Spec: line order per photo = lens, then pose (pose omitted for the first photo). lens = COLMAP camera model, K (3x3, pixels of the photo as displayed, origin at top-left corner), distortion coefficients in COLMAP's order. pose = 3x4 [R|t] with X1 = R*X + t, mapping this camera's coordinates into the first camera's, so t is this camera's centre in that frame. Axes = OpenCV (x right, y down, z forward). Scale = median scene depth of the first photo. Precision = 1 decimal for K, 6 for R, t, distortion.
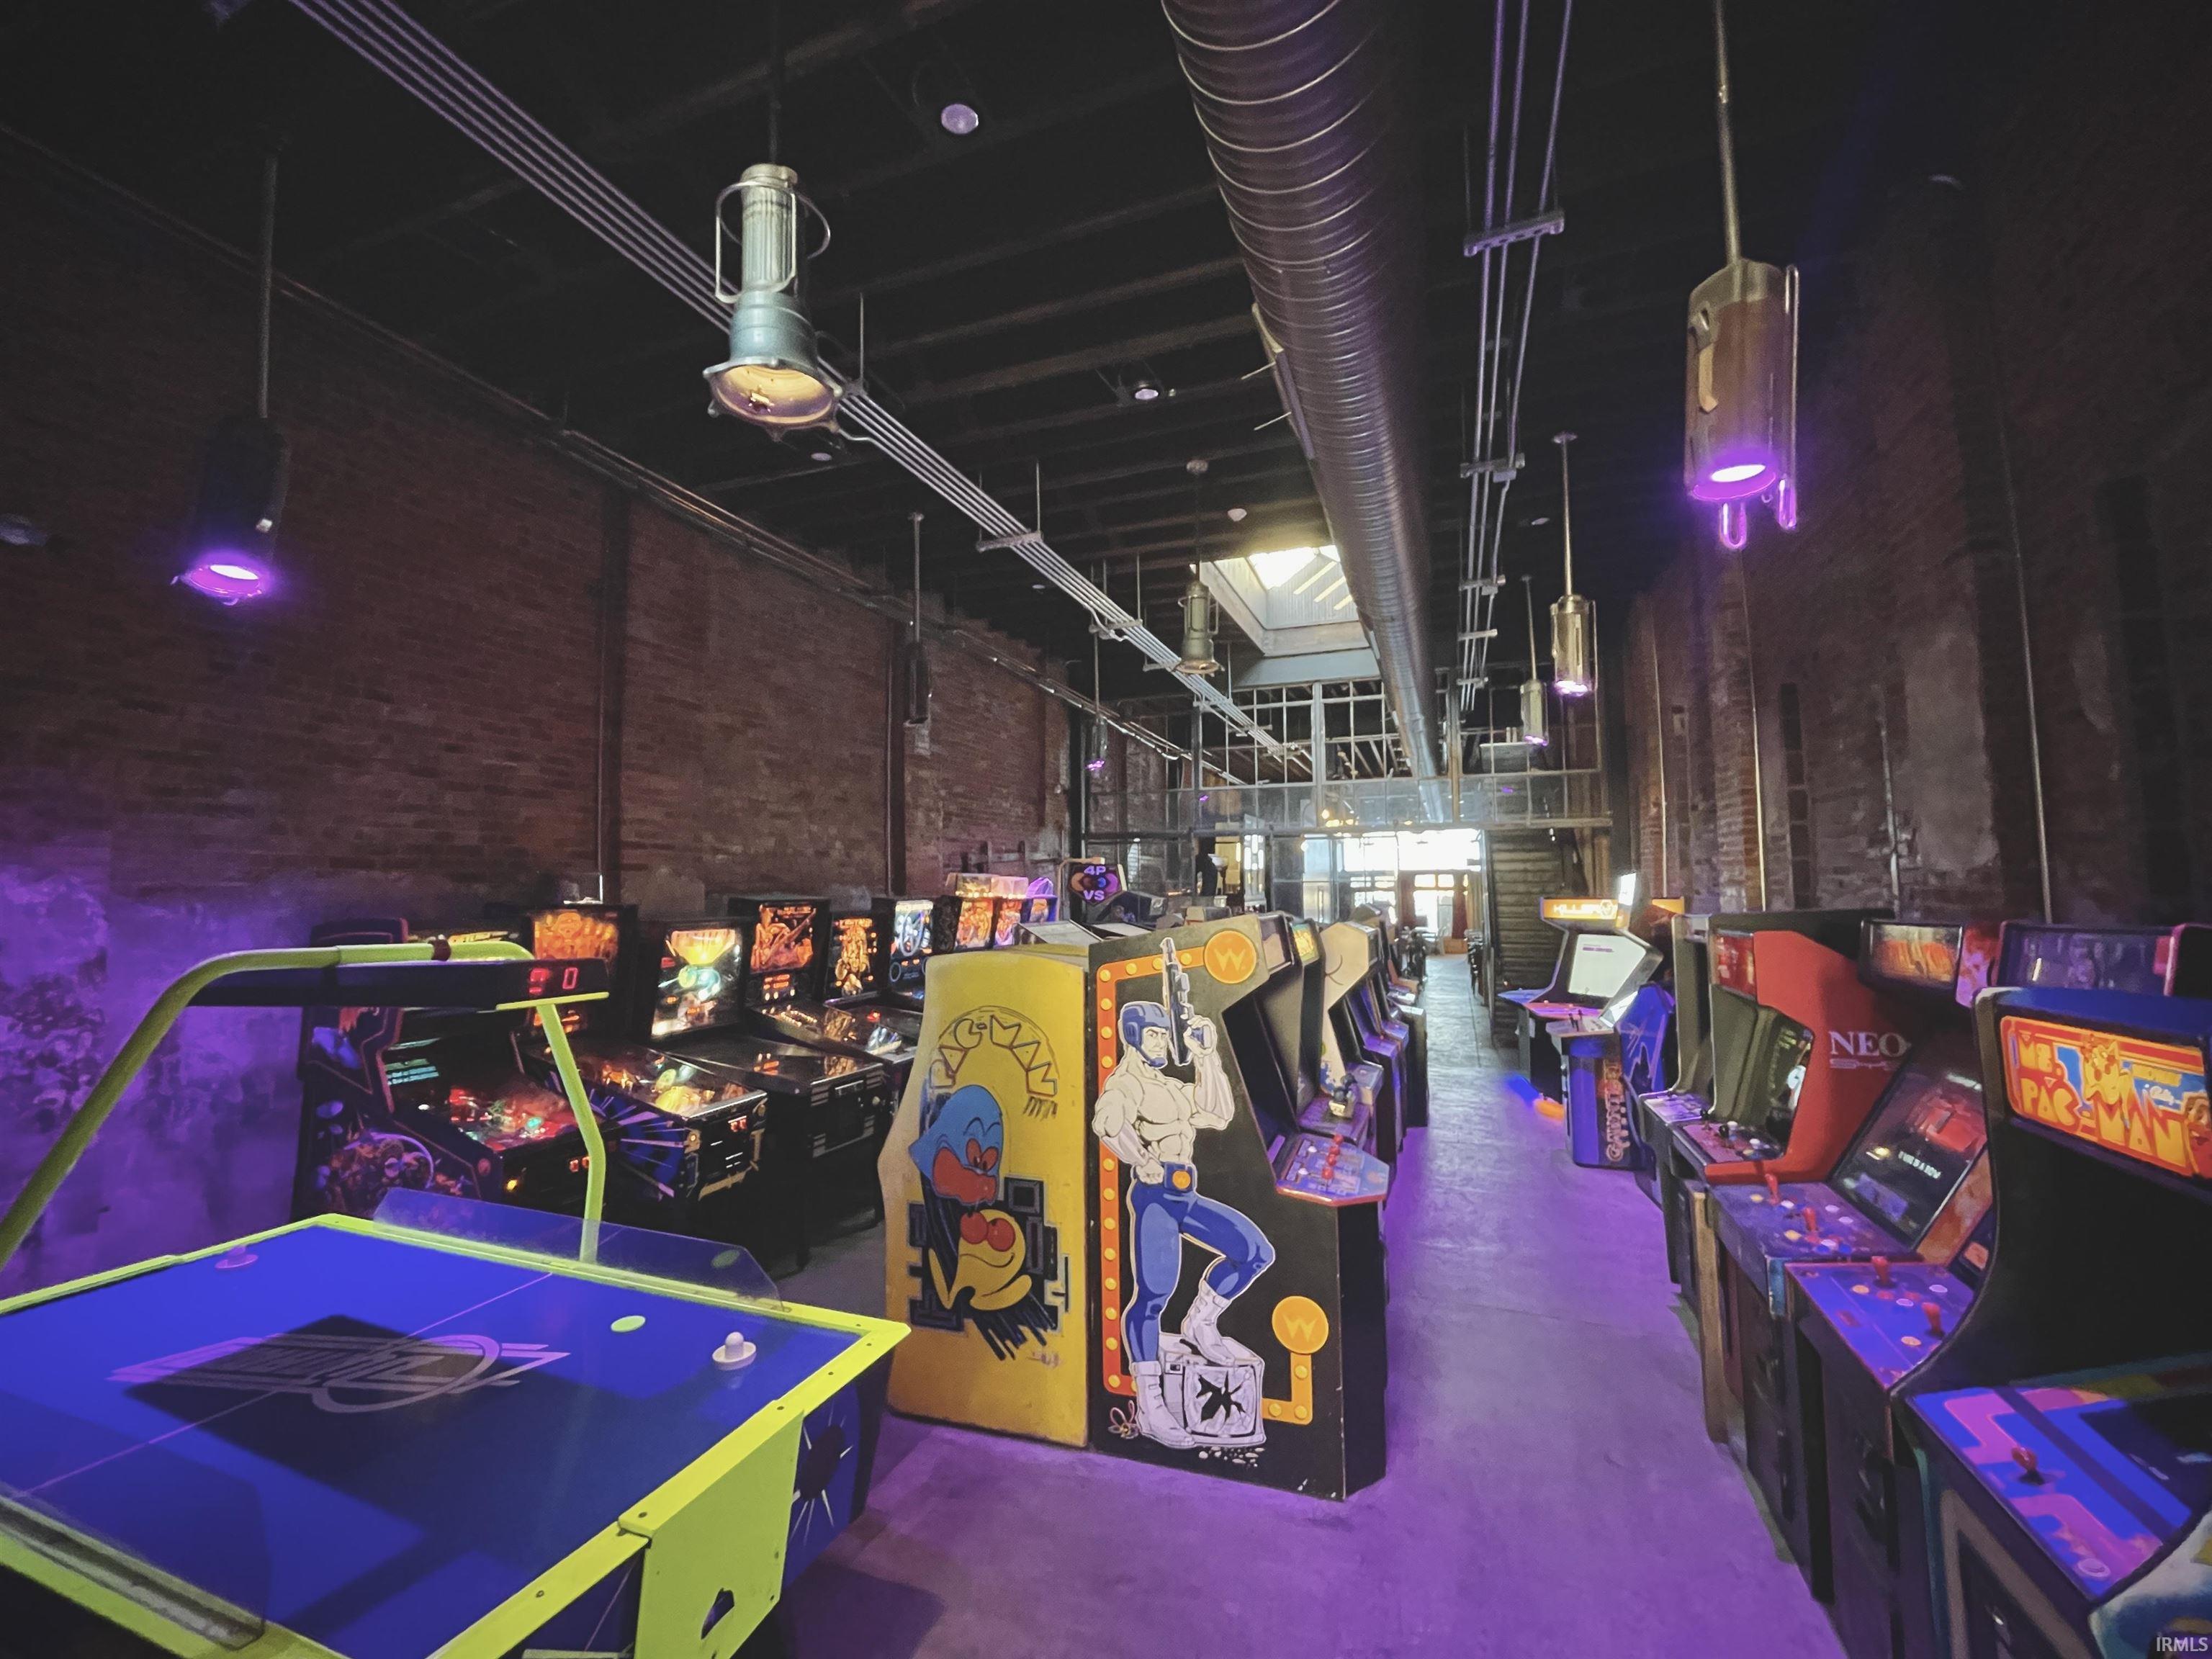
lens RADIAL K [[927.9, 0, 1095.5], [0, 927.9, 820.3], [0, 0, 1]] dist [-0.006765, 0.003251]
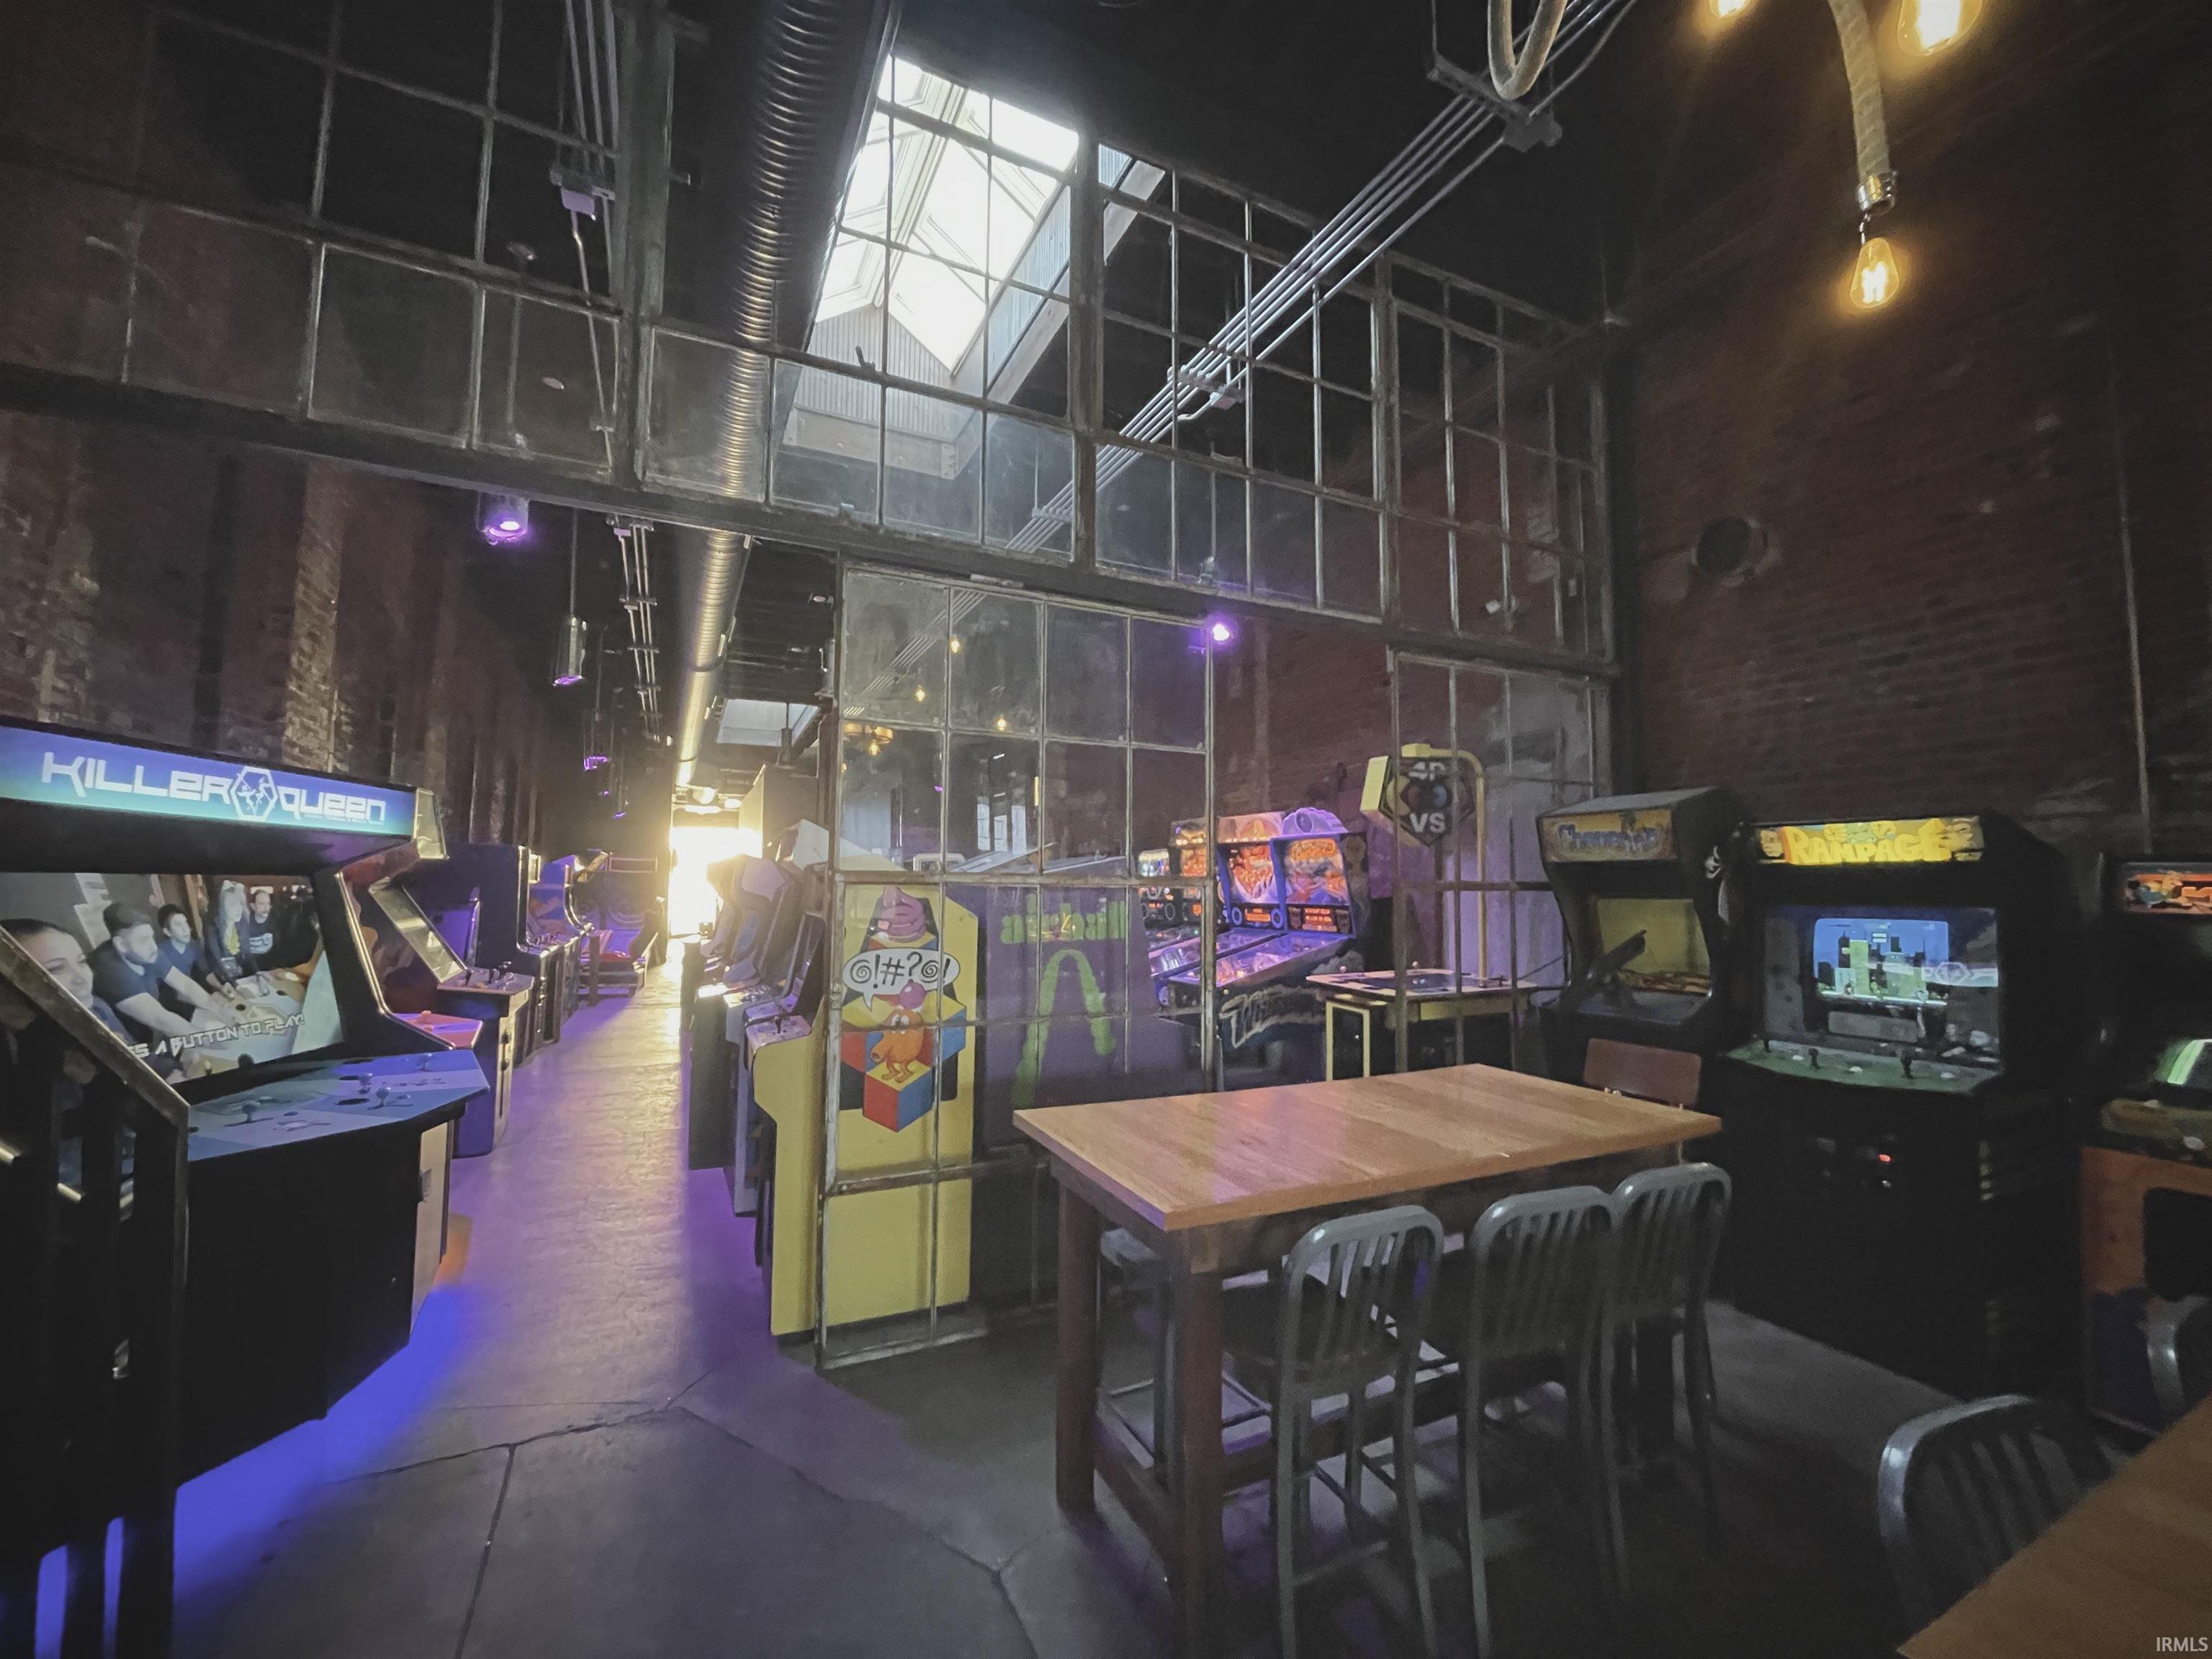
lens RADIAL K [[927.9, 0, 1112.2], [0, 927.9, 842.2], [0, 0, 1]] dist [-0.006765, 0.003251]
pose [[-0.685037, -0.045494, -0.727087, 0.887389], [0.046215, 0.993324, -0.105694, 0.260838], [0.727041, -0.106007, -0.678361, 2.329830]]
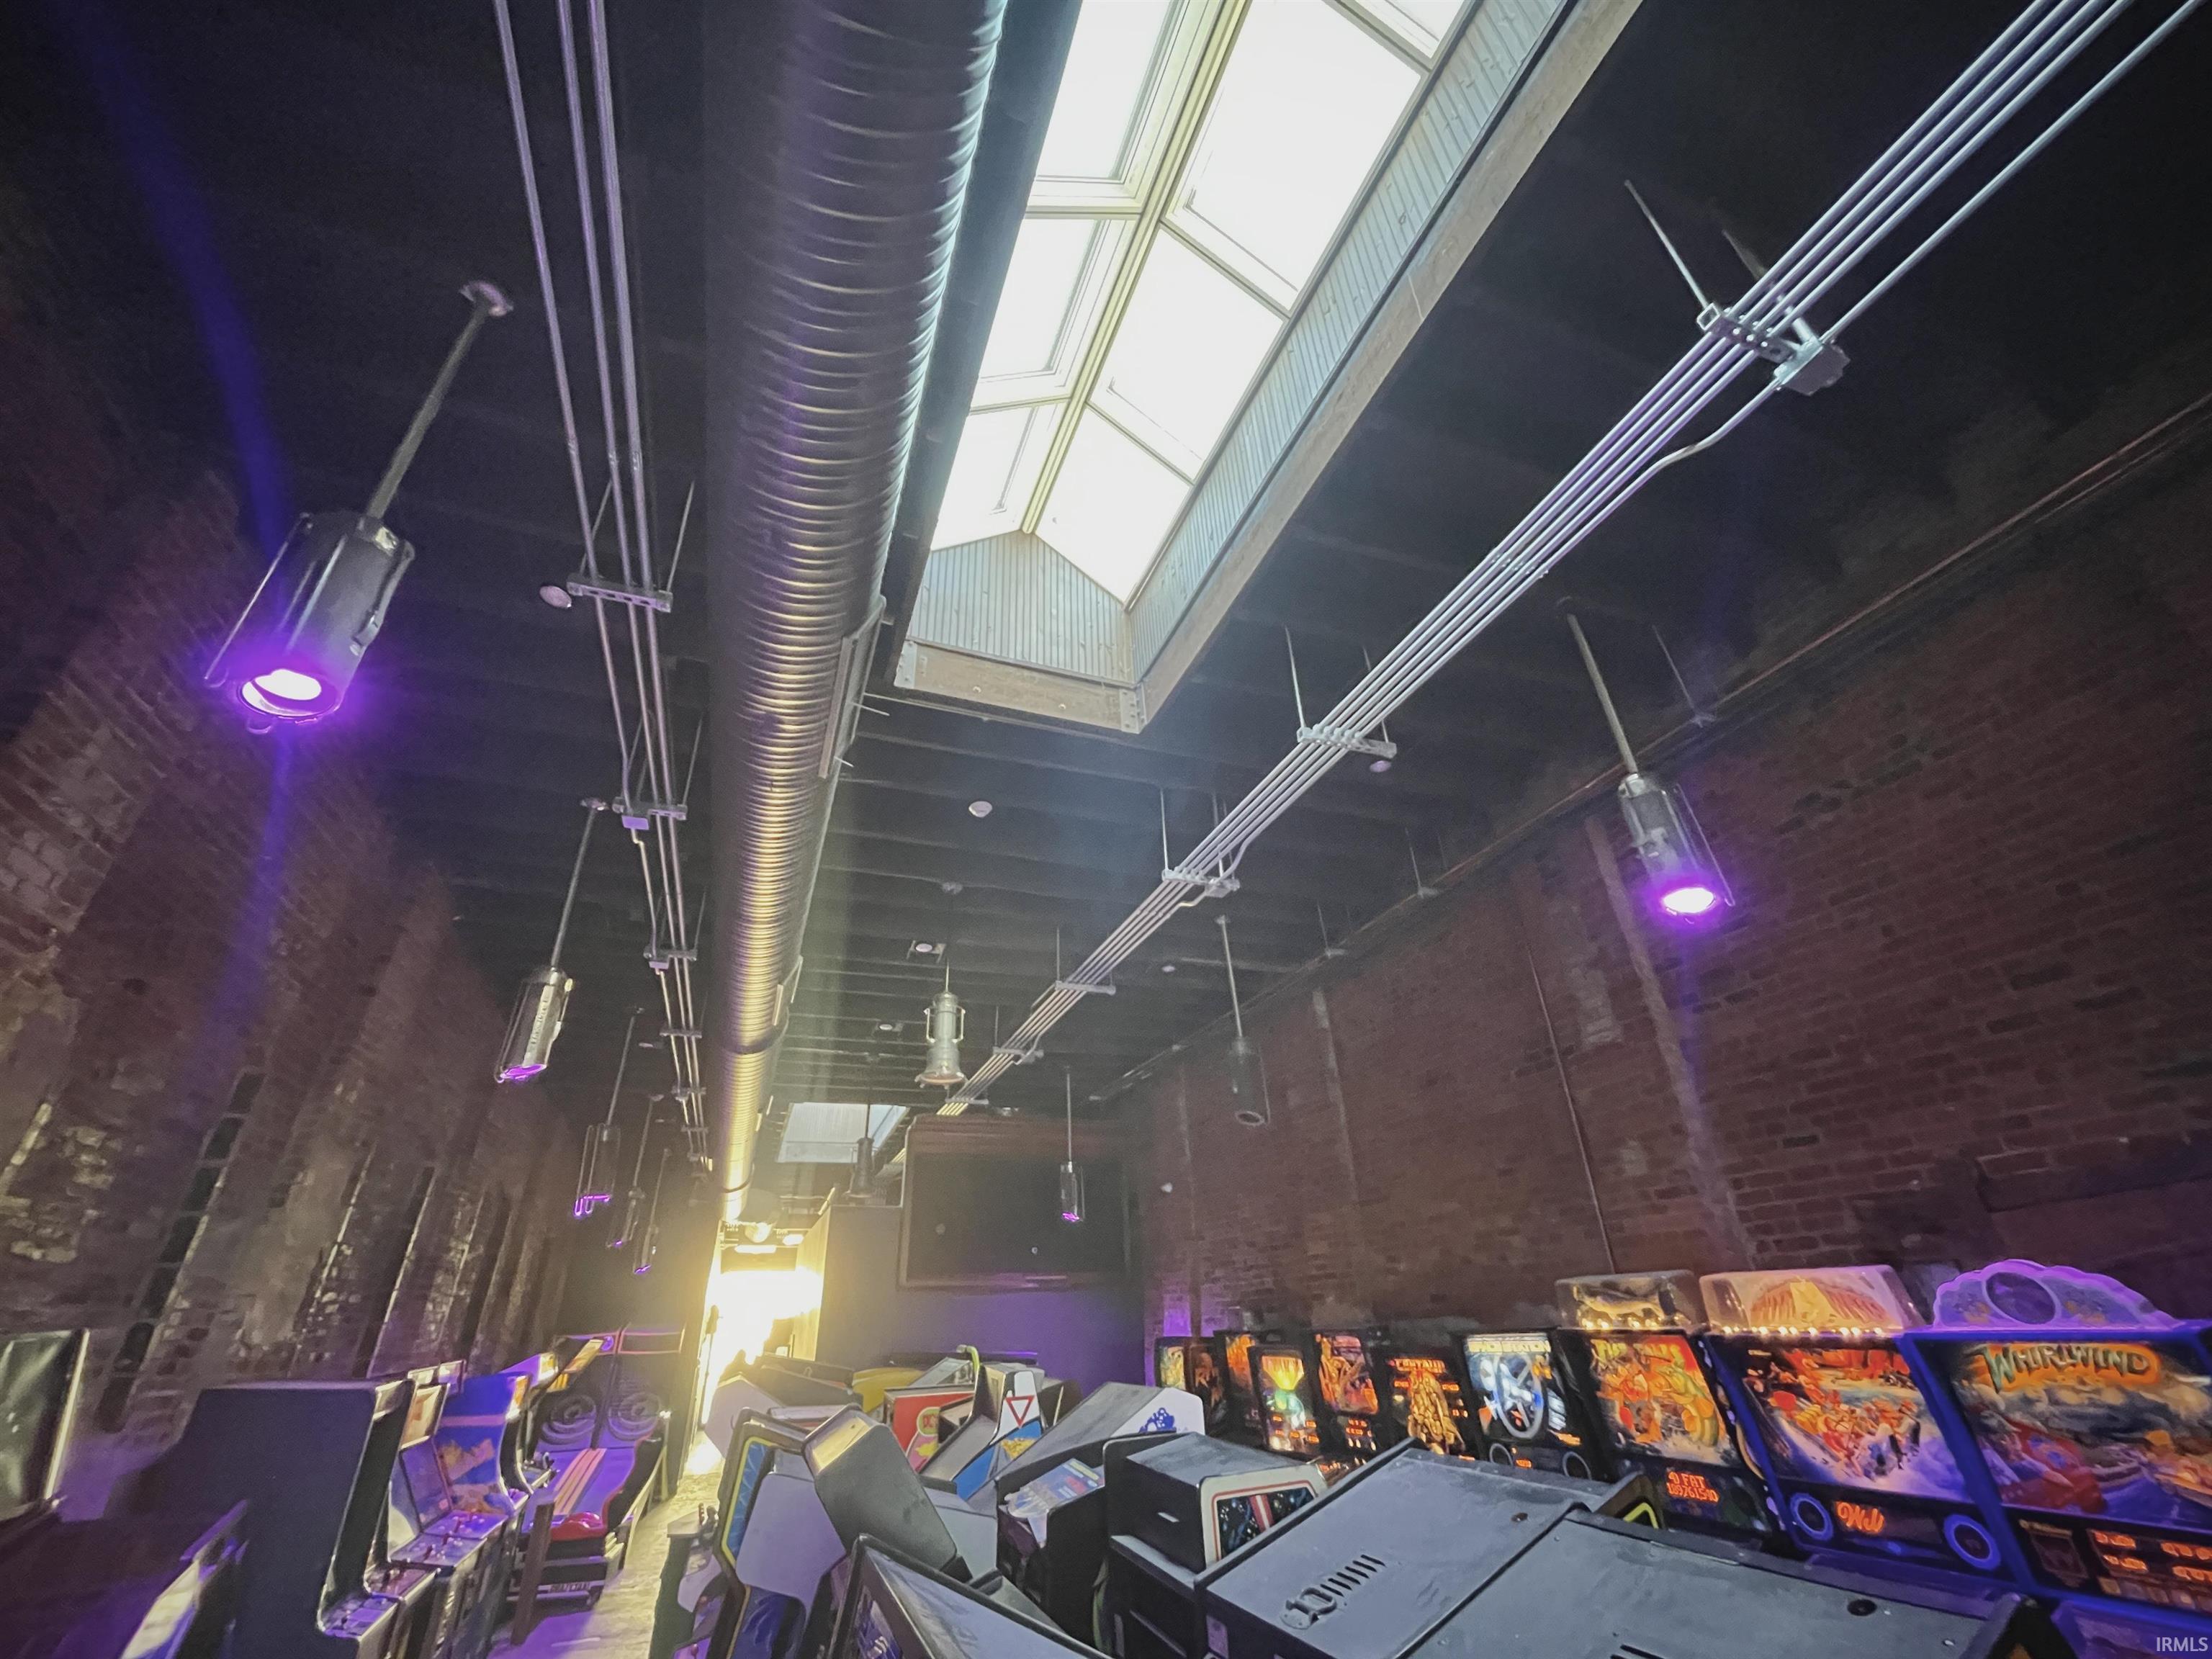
lens RADIAL K [[927.9, 0, 1102.6], [0, 927.9, 822.2], [0, 0, 1]] dist [-0.006765, 0.003251]
pose [[-0.755206, -0.291423, -0.587142, 0.633567], [0.075809, 0.850892, -0.519842, 0.130609], [0.651089, -0.437099, -0.620506, 1.829170]]
